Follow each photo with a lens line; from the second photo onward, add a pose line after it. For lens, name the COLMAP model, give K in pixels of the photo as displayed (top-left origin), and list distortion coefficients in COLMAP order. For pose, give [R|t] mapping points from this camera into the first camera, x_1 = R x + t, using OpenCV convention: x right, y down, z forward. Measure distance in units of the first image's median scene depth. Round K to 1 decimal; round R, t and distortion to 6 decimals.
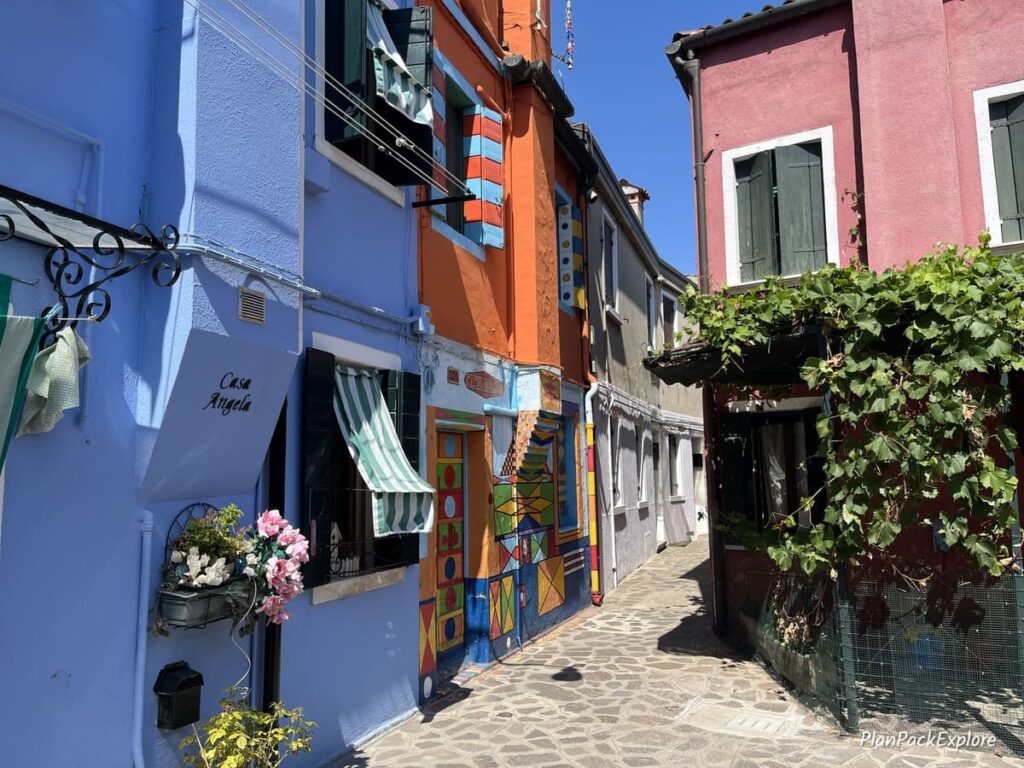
lens RADIAL K [[763.2, 0, 510.2], [0, 763.2, 403.0], [0, 0, 1]] dist [0.066478, -0.099021]
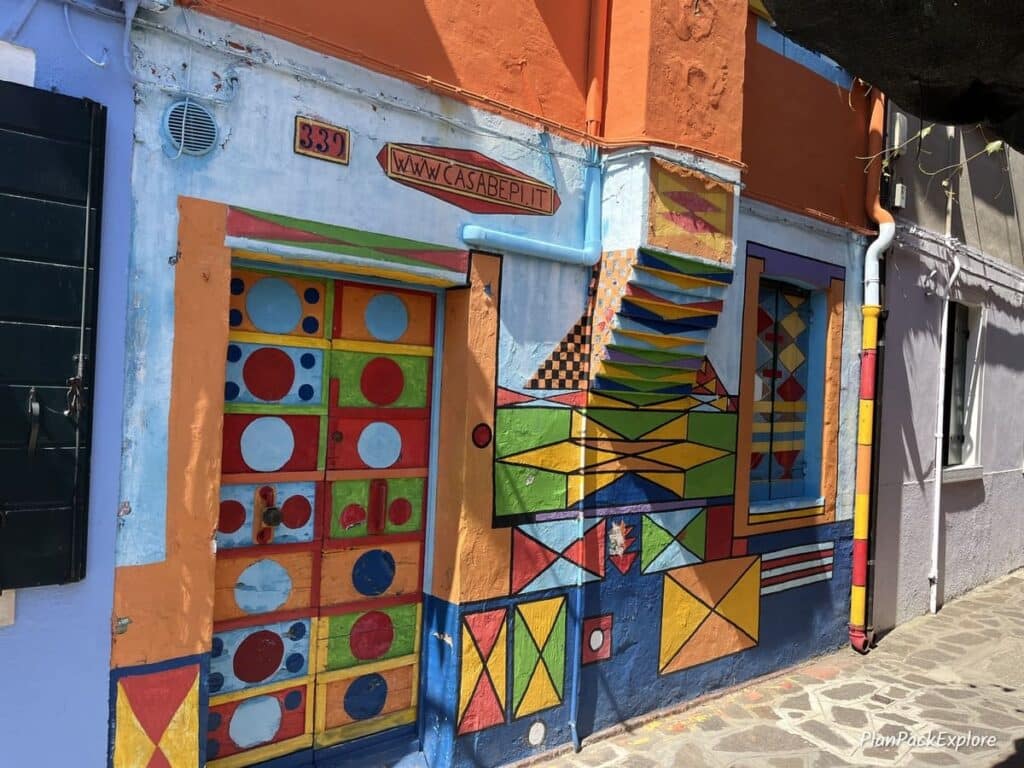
lens RADIAL K [[763.2, 0, 510.2], [0, 763.2, 403.0], [0, 0, 1]] dist [0.066478, -0.099021]
pose [[0.872062, 0.066548, -0.484850, 0.193628], [-0.014709, 0.993828, 0.109953, 0.050407], [0.489174, -0.088754, 0.867658, 0.562227]]
